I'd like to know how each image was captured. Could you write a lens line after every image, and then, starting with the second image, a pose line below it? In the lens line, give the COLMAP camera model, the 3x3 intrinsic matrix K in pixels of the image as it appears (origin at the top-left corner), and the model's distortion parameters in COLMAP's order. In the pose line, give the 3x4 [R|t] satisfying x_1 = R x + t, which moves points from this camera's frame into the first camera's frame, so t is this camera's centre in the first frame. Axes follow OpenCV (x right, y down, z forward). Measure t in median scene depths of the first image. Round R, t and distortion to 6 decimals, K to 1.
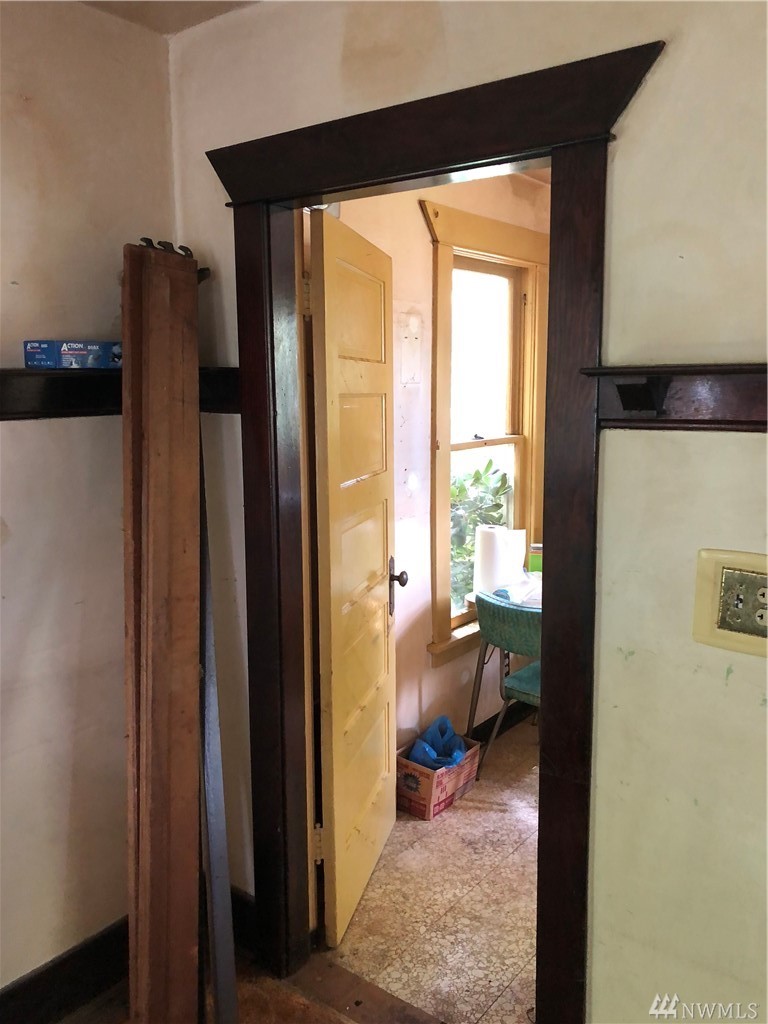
lens RADIAL K [[889.1, 0, 387.0], [0, 889.1, 508.2], [0, 0, 1]] dist [0.027555, 0.024027]
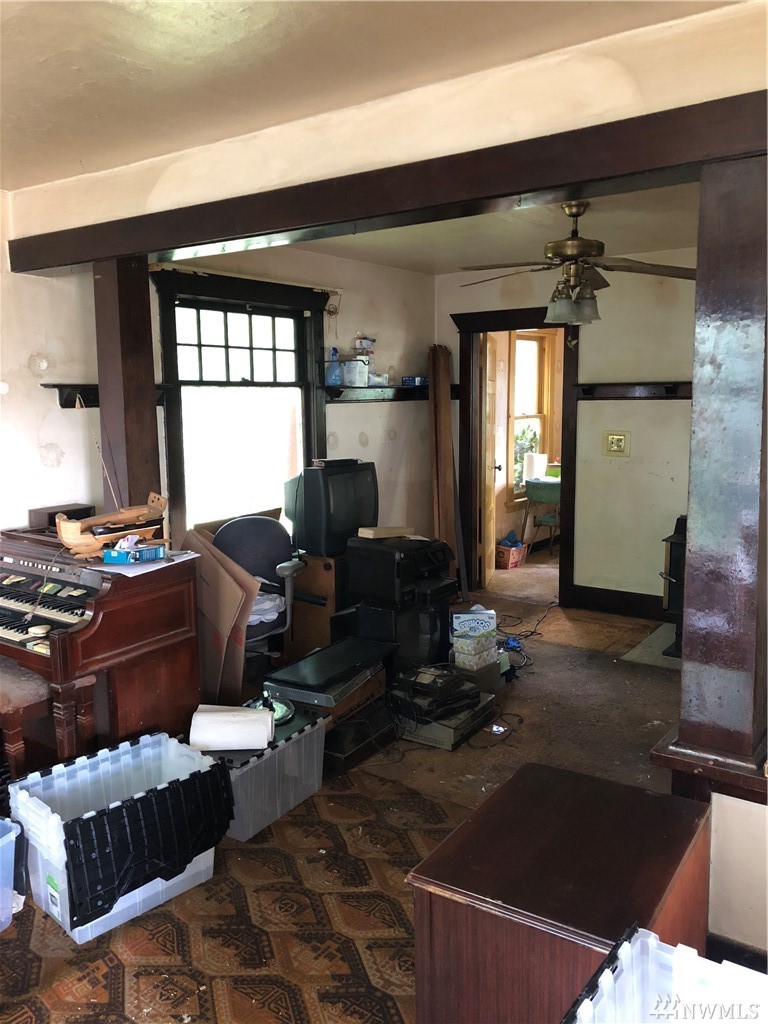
lens RADIAL K [[845.6, 0, 381.9], [0, 845.6, 516.8], [0, 0, 1]] dist [0.041711, -0.008866]
pose [[0.999978, -0.005384, 0.003768, -0.452671], [0.005387, 0.999985, -0.000747, 0.302445], [-0.003764, 0.000768, 0.999993, -1.937569]]
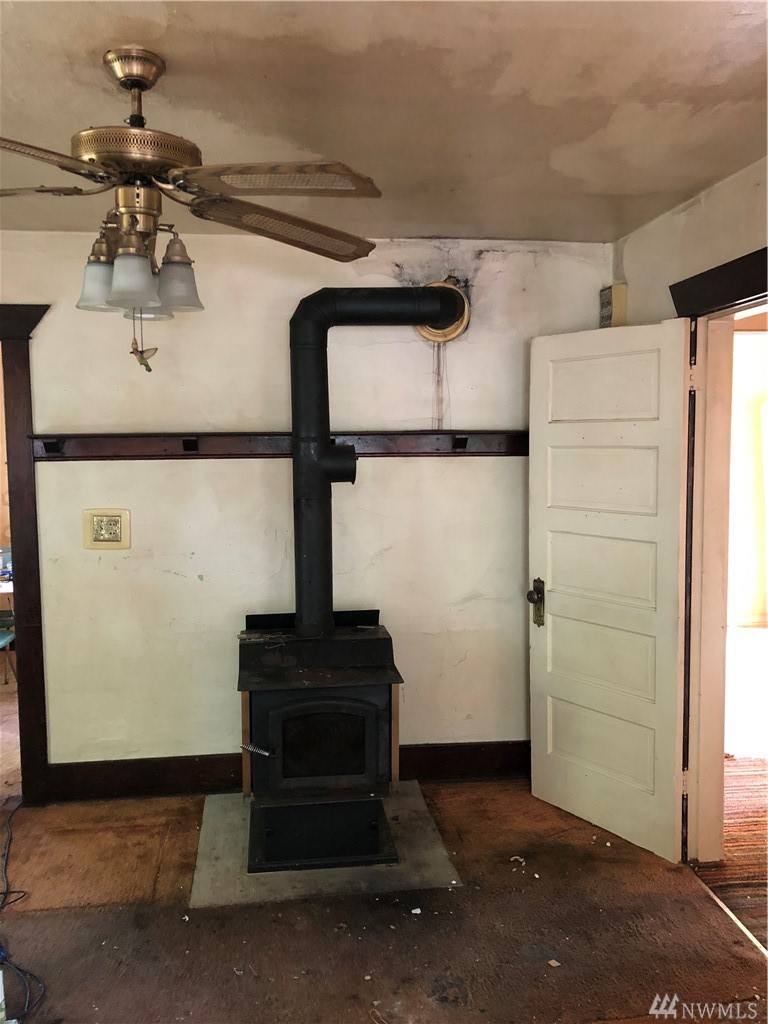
lens RADIAL K [[889.1, 0, 406.7], [0, 889.1, 496.5], [0, 0, 1]] dist [0.027555, 0.024027]
pose [[0.737959, -0.040873, 0.673606, -0.464284], [0.104915, 0.992977, -0.054686, 0.172532], [-0.666640, 0.111027, 0.737064, -1.006064]]
